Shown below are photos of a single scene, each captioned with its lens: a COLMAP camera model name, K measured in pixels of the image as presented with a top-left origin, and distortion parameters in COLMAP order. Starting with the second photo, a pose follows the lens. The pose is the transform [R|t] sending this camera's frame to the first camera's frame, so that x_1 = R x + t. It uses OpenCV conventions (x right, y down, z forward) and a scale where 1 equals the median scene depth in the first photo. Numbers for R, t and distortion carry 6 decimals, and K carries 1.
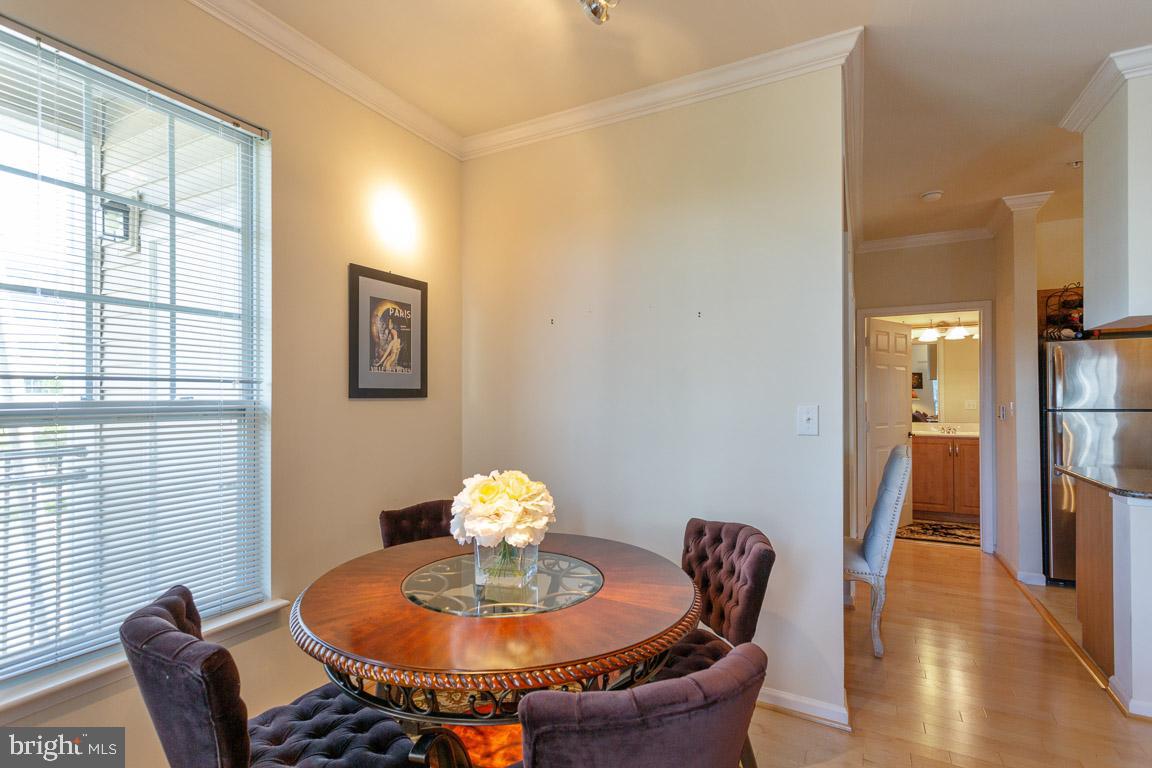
lens RADIAL K [[550.2, 0, 573.4], [0, 550.2, 391.3], [0, 0, 1]] dist [0.007110, 0.000492]
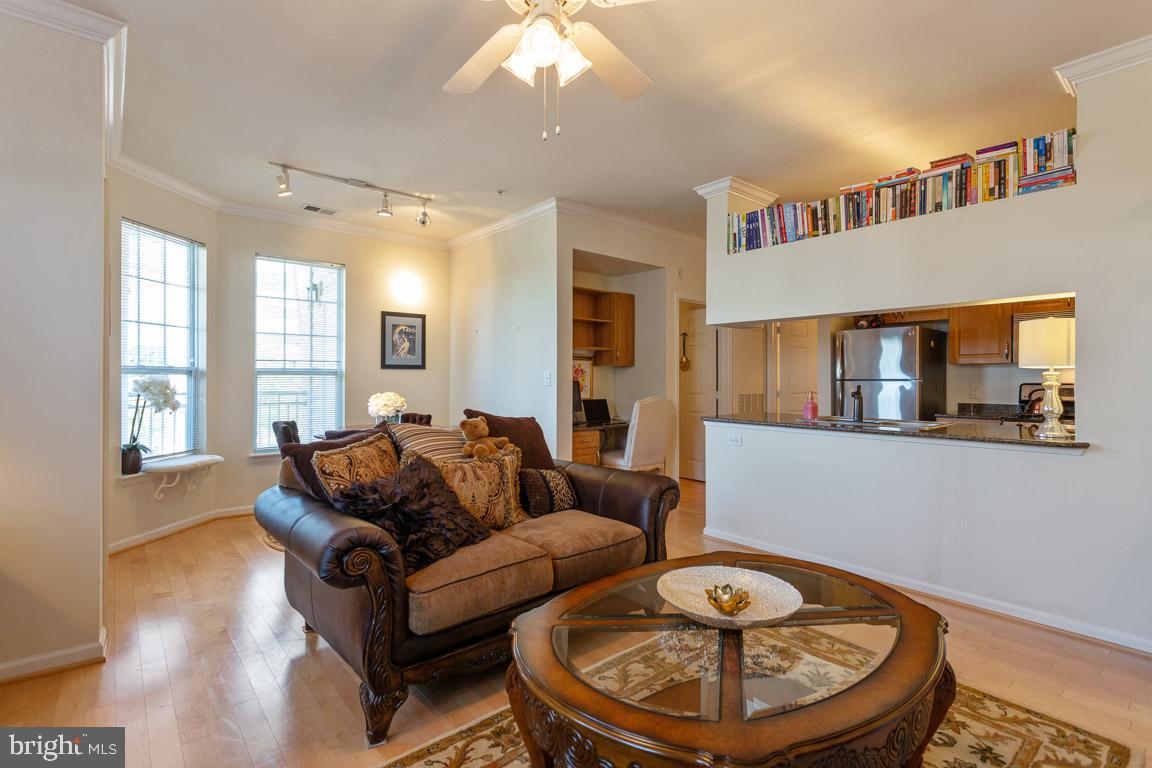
lens RADIAL K [[550.2, 0, 572.6], [0, 550.2, 379.5], [0, 0, 1]] dist [0.007110, 0.000492]
pose [[0.925541, 0.005940, -0.378601, 1.107125], [-0.002073, 0.999941, 0.010620, 0.028703], [0.378642, -0.009045, 0.925499, -0.771318]]
